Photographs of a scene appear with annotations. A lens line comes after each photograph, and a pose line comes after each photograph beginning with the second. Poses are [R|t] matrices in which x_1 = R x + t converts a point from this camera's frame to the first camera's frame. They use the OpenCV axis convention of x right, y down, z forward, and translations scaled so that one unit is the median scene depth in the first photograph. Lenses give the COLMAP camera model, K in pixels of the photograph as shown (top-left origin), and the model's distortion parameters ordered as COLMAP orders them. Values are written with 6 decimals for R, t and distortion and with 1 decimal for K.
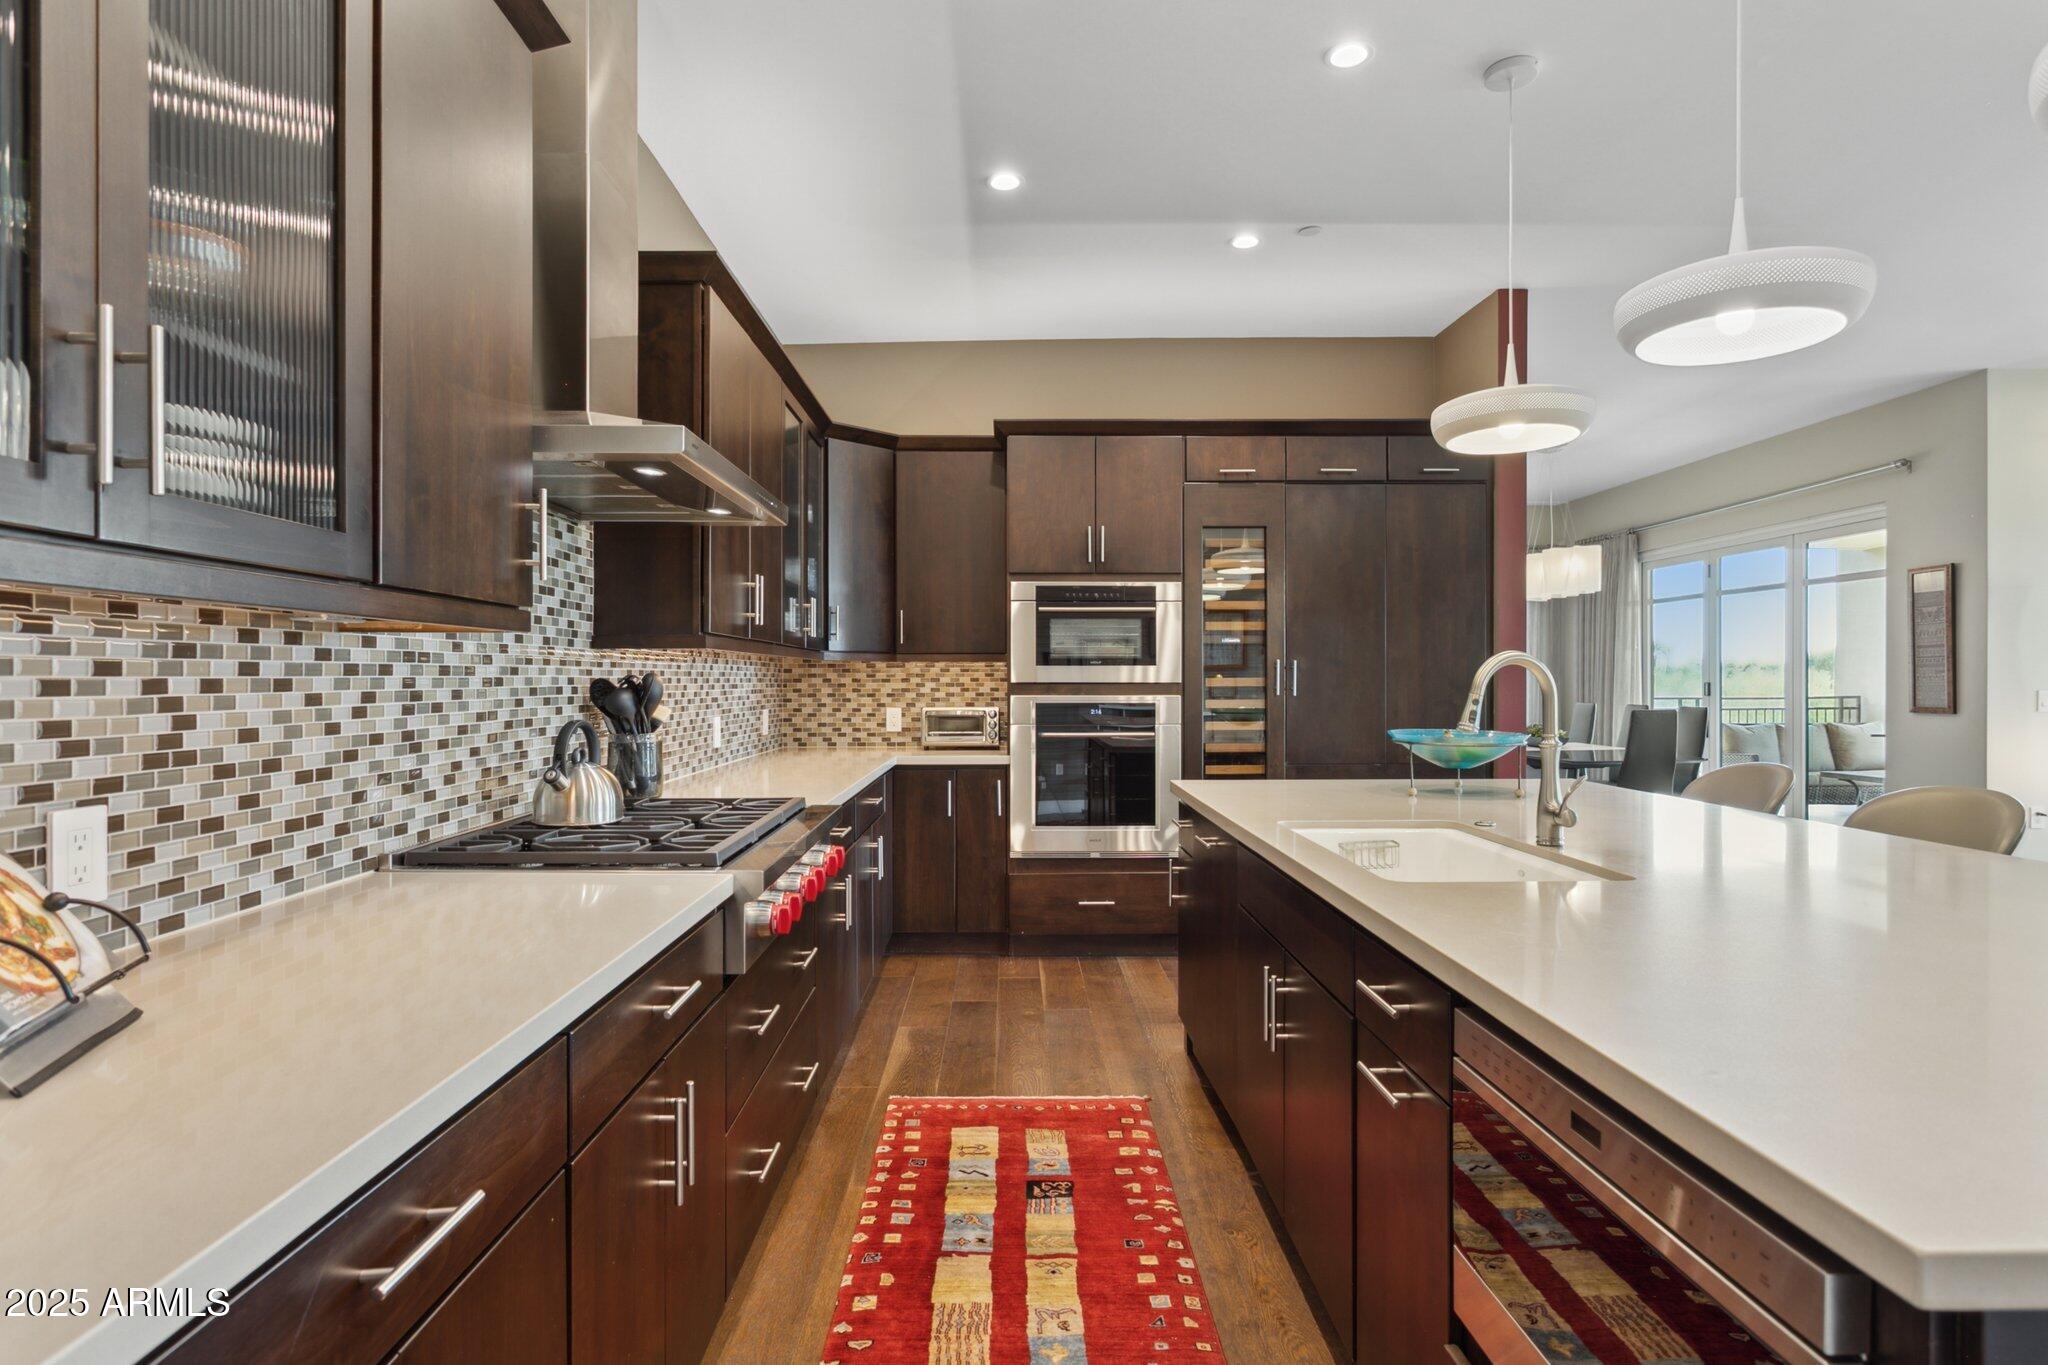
lens RADIAL K [[1054.0, 0, 1030.9], [0, 1054.0, 692.8], [0, 0, 1]] dist [-0.006299, -0.000653]
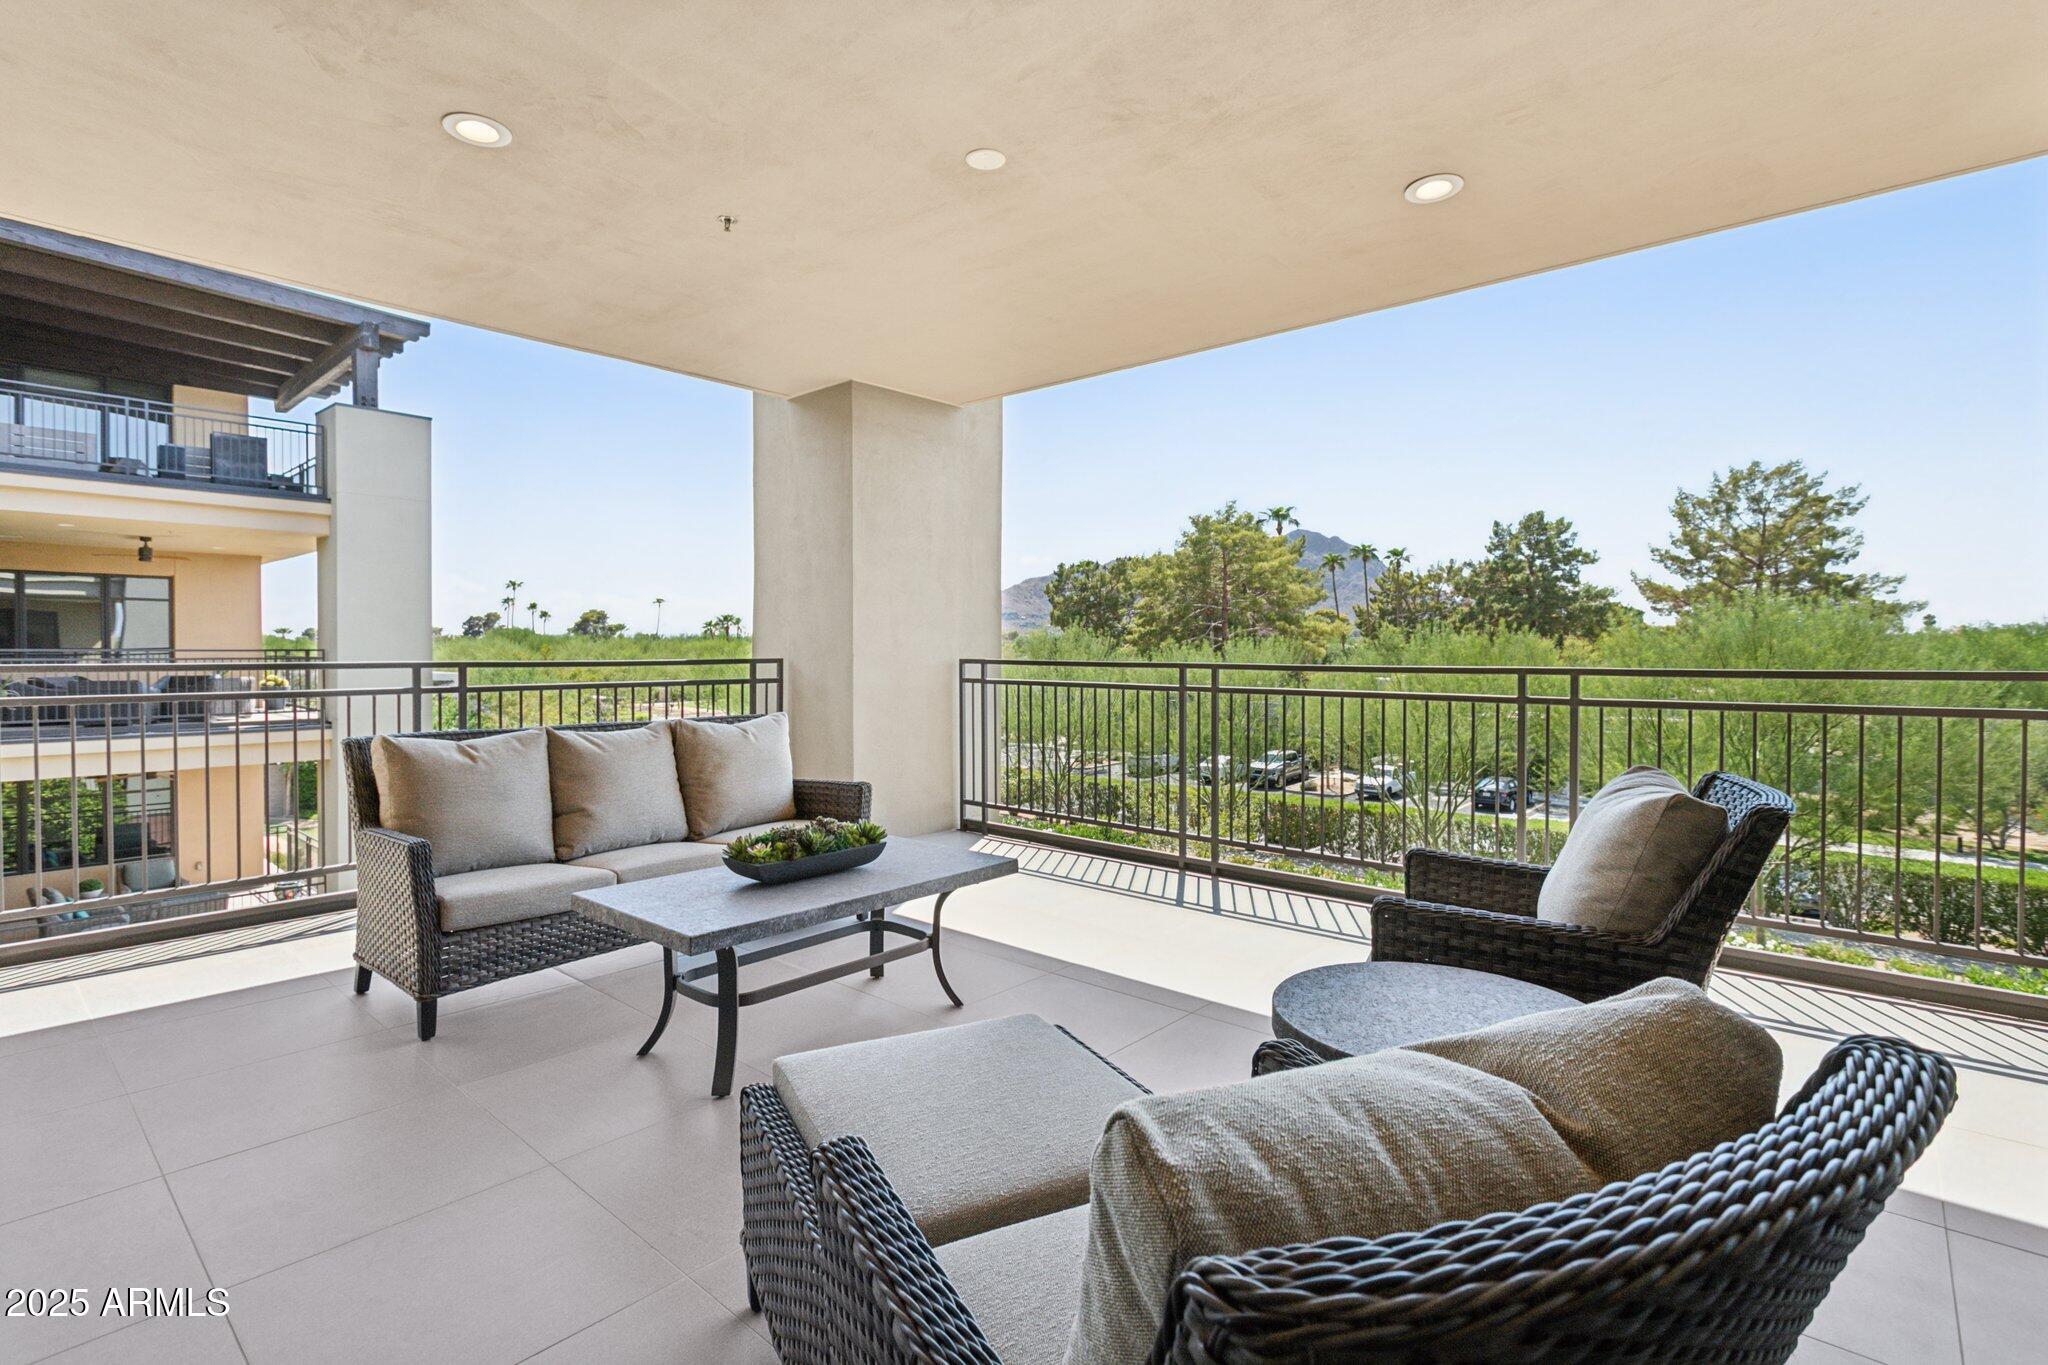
lens RADIAL K [[969.6, 0, 1023.8], [0, 969.6, 673.0], [0, 0, 1]] dist [-0.000820, 0.000536]
pose [[0.685851, -0.015292, 0.727582, 0.695818], [0.005162, 0.999856, 0.016148, 0.004589], [-0.727724, -0.007319, 0.685831, 0.767318]]
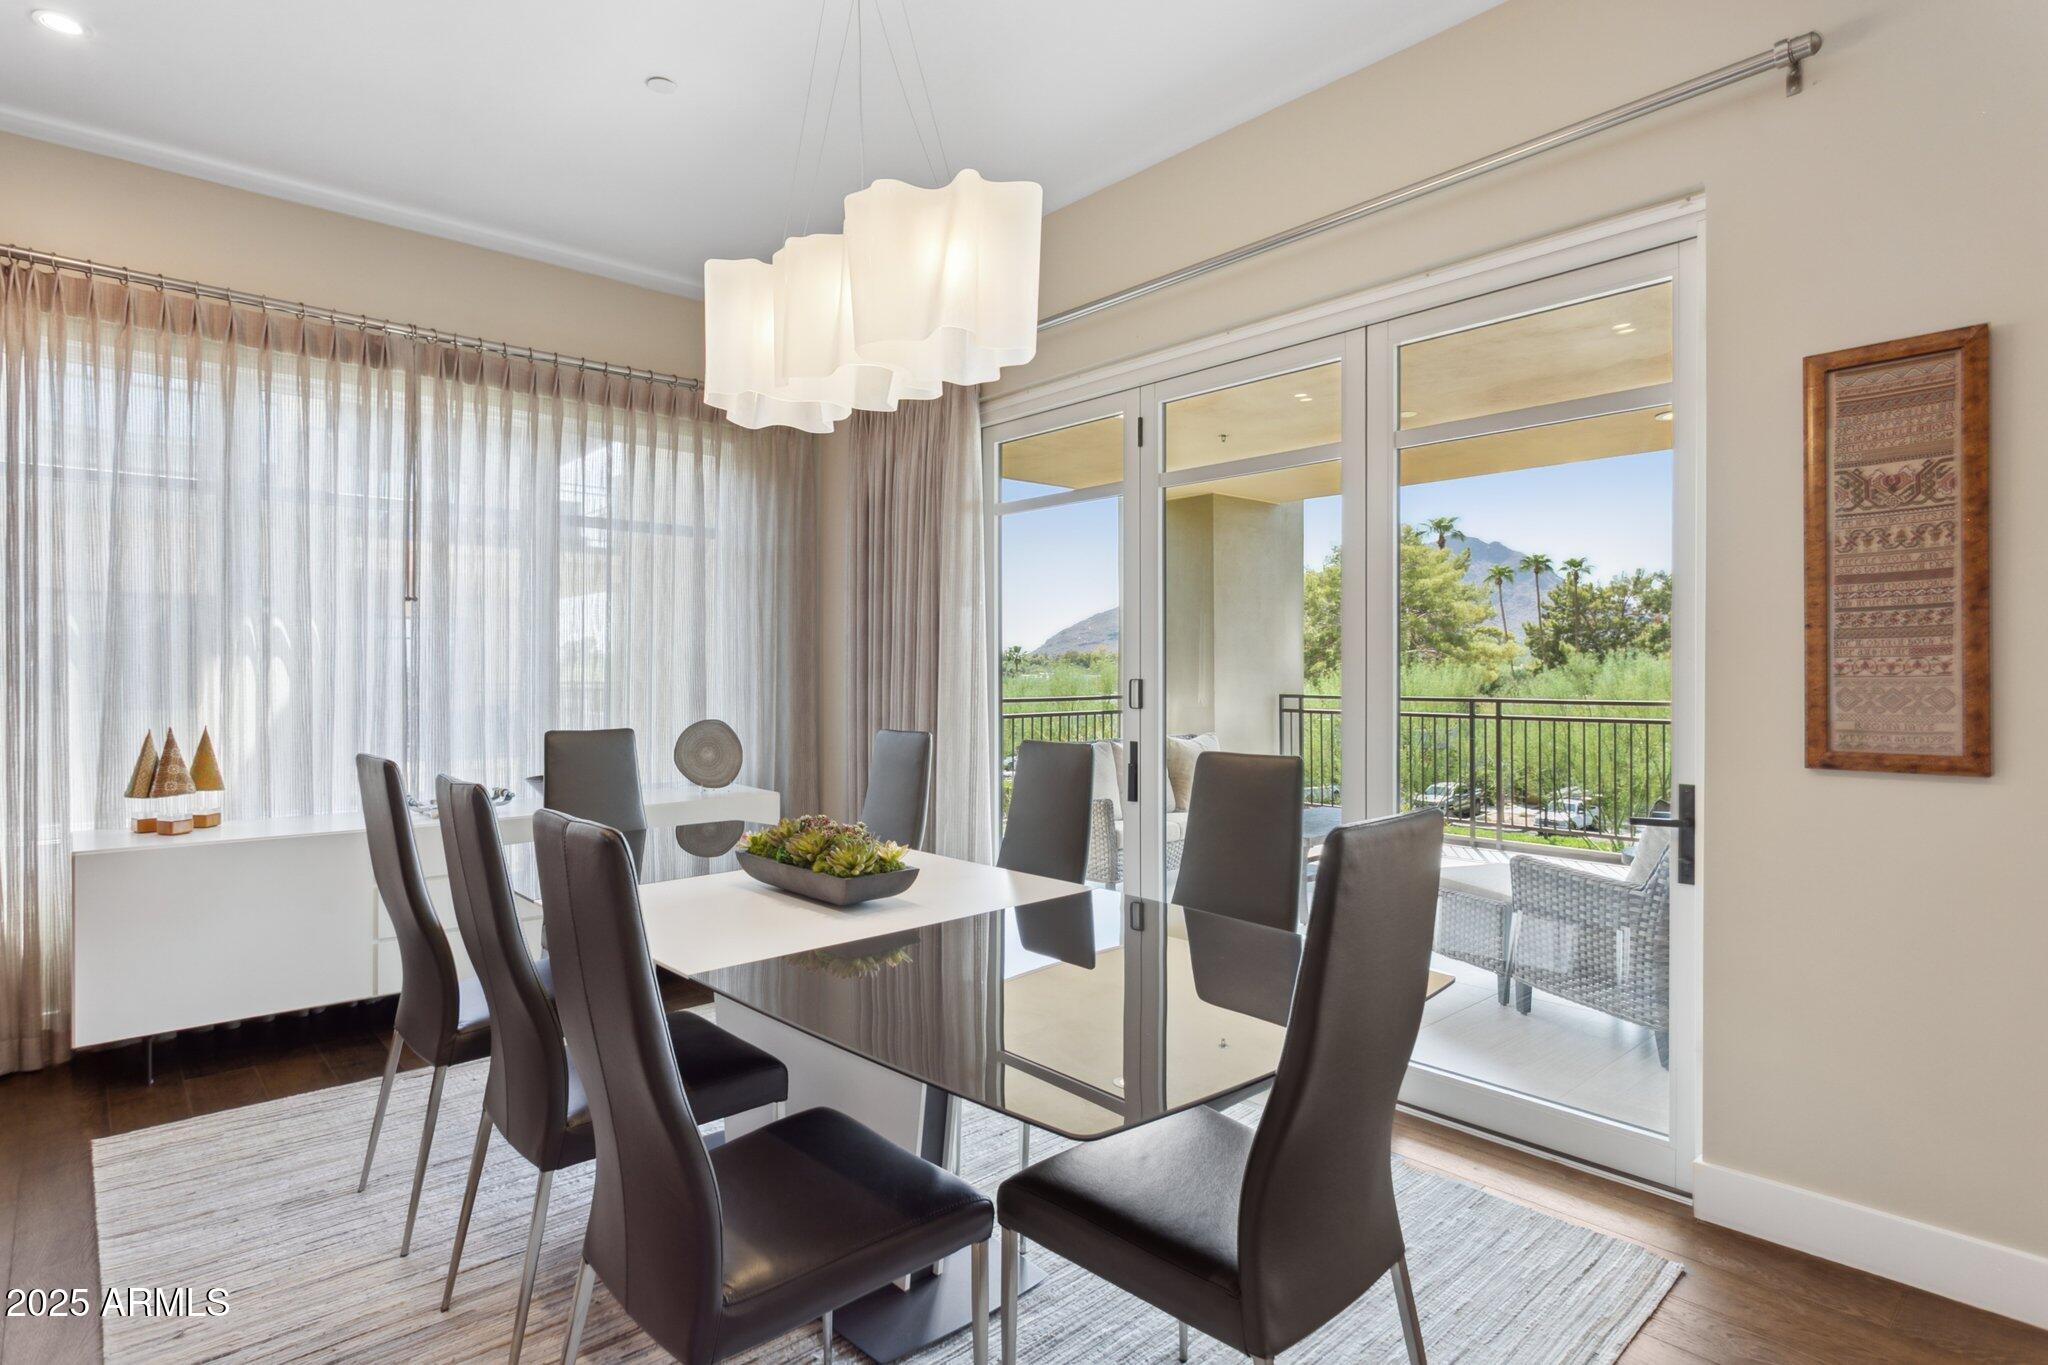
lens RADIAL K [[1074.5, 0, 1018.9], [0, 1074.5, 673.7], [0, 0, 1]] dist [-0.003182, -0.000043]
pose [[0.760010, -0.001226, 0.649910, 0.294638], [0.008485, 0.999932, -0.008035, -0.008683], [-0.649856, 0.011621, 0.759969, 0.656810]]
